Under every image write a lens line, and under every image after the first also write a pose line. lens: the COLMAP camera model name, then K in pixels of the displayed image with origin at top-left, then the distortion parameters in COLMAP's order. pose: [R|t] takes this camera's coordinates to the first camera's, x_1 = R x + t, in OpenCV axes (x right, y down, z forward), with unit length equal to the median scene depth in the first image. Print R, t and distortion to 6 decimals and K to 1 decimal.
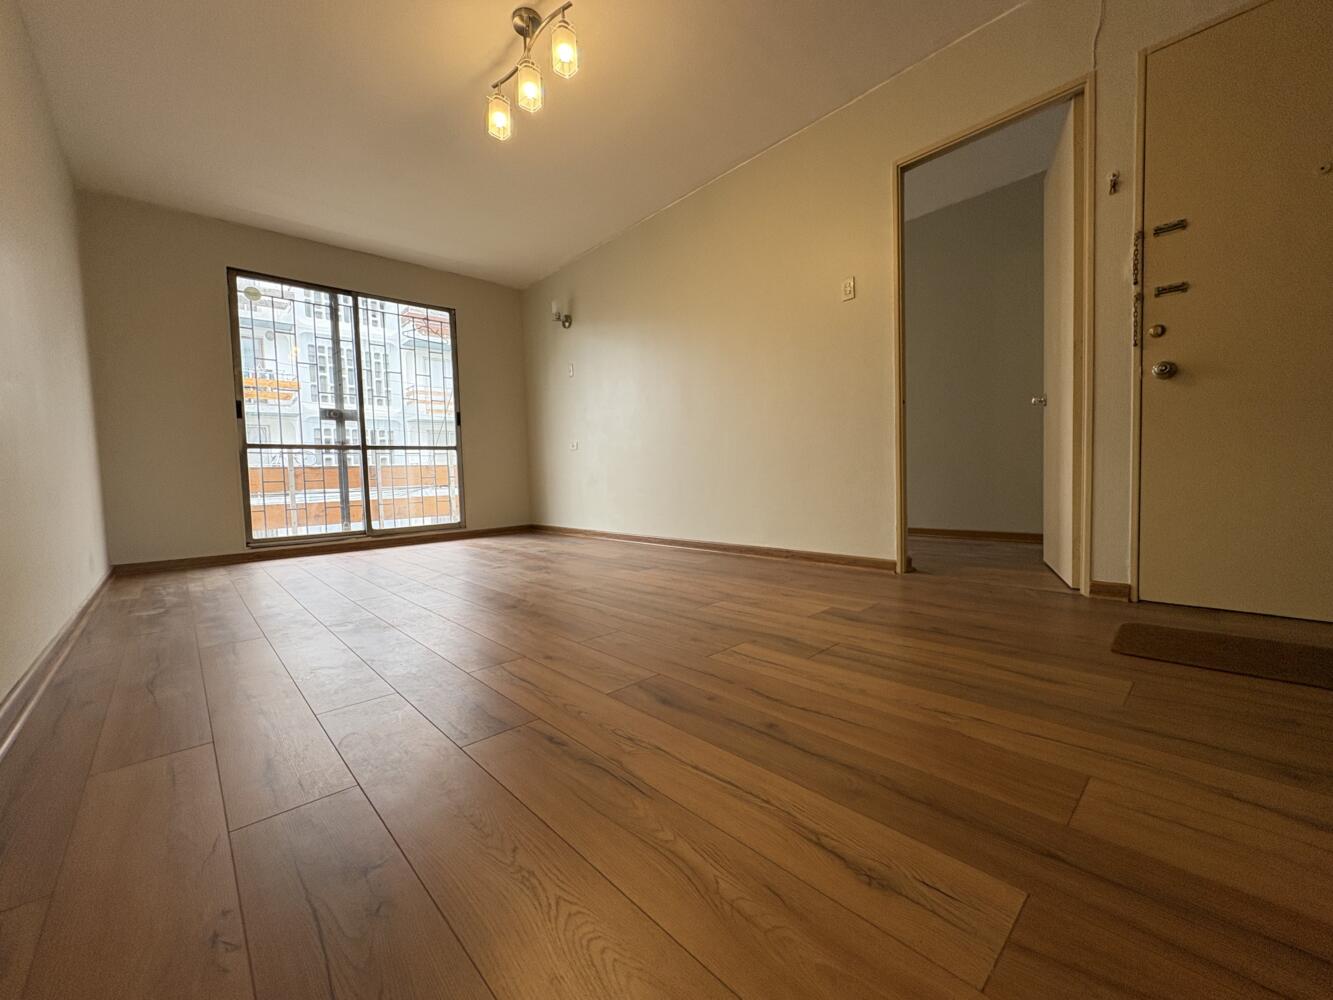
lens RADIAL K [[531.2, 0, 666.5], [0, 531.2, 500.0], [0, 0, 1]] dist [0.000003, 0.000124]
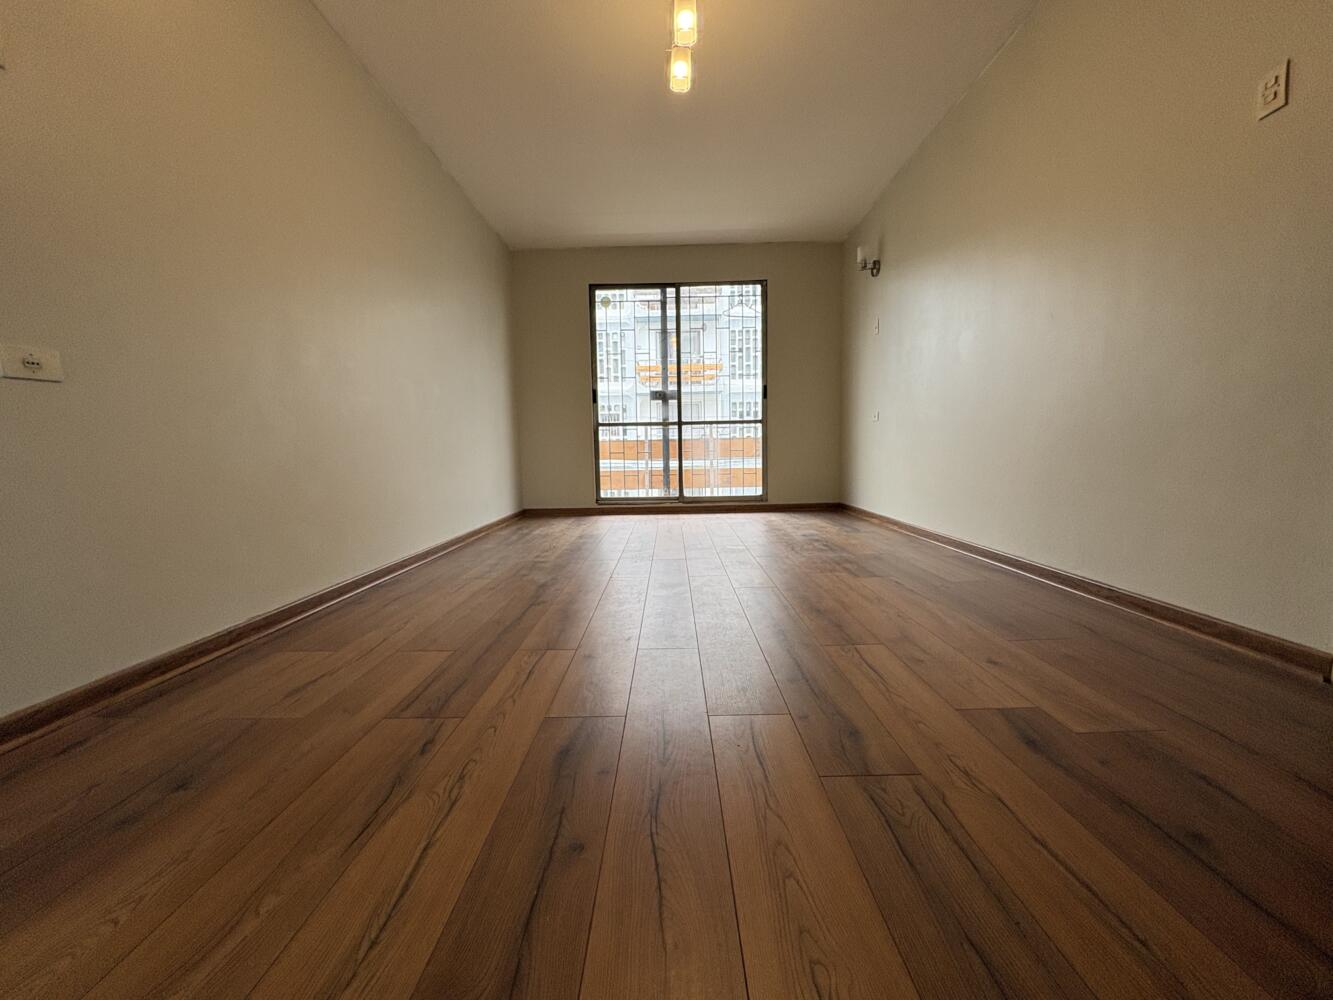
lens RADIAL K [[531.2, 0, 666.5], [0, 531.2, 500.0], [0, 0, 1]] dist [0.000003, 0.000124]
pose [[0.726612, 0.081114, -0.682243, 0.193695], [-0.038169, 0.996238, 0.077795, -0.023750], [0.685987, -0.030486, 0.726975, 0.158418]]
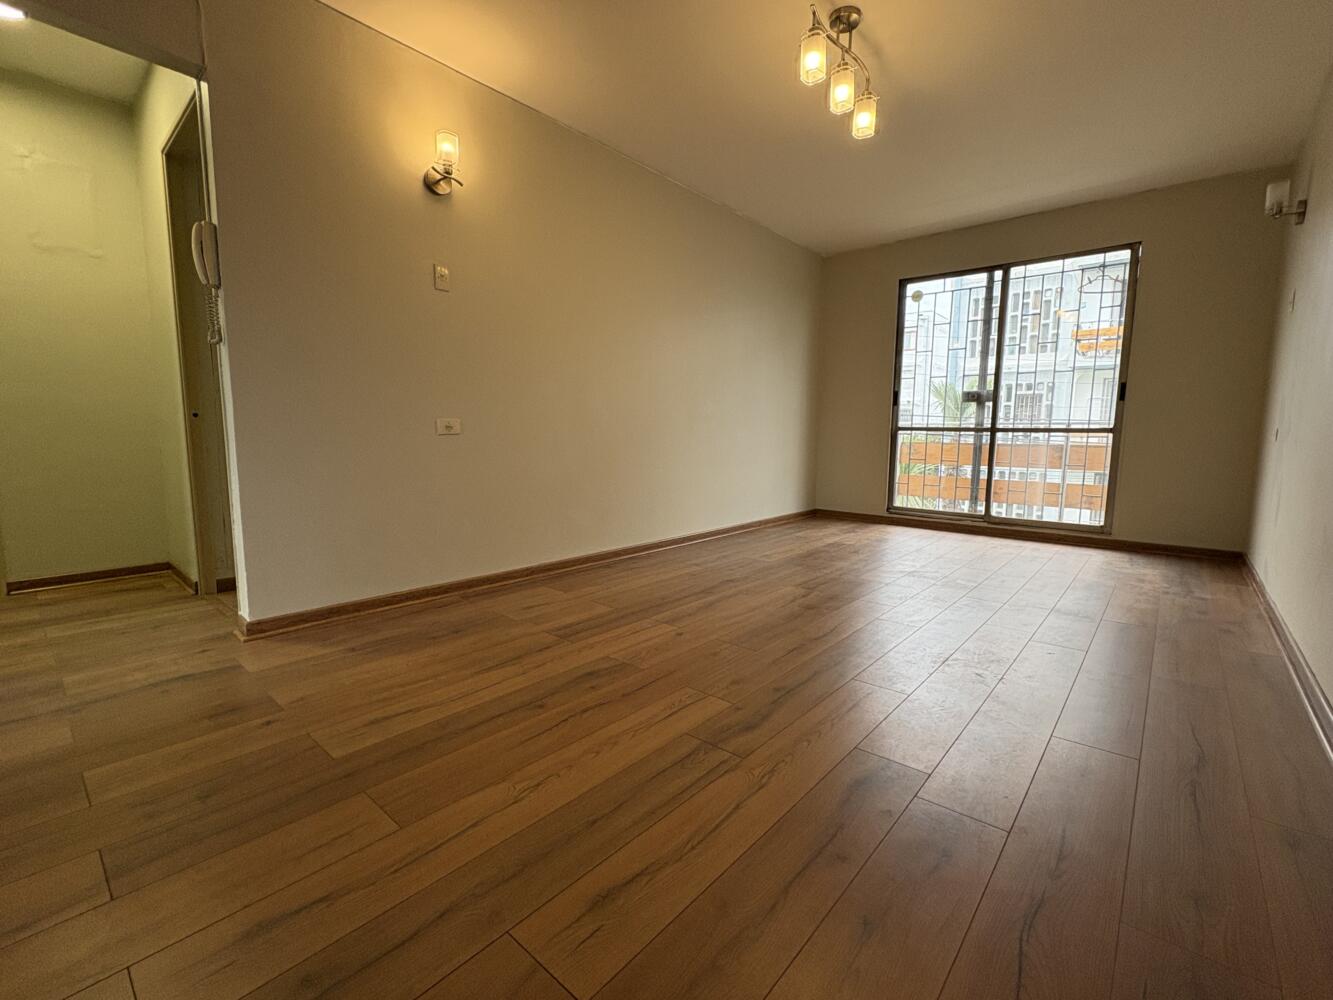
lens RADIAL K [[588.4, 0, 666.5], [0, 588.4, 500.0], [0, 0, 1]] dist [0.002211, 0.000558]
pose [[0.105359, 0.148942, -0.983217, 0.437422], [-0.064699, 0.987652, 0.142681, -0.088188], [0.992327, 0.048581, 0.113694, 0.302421]]
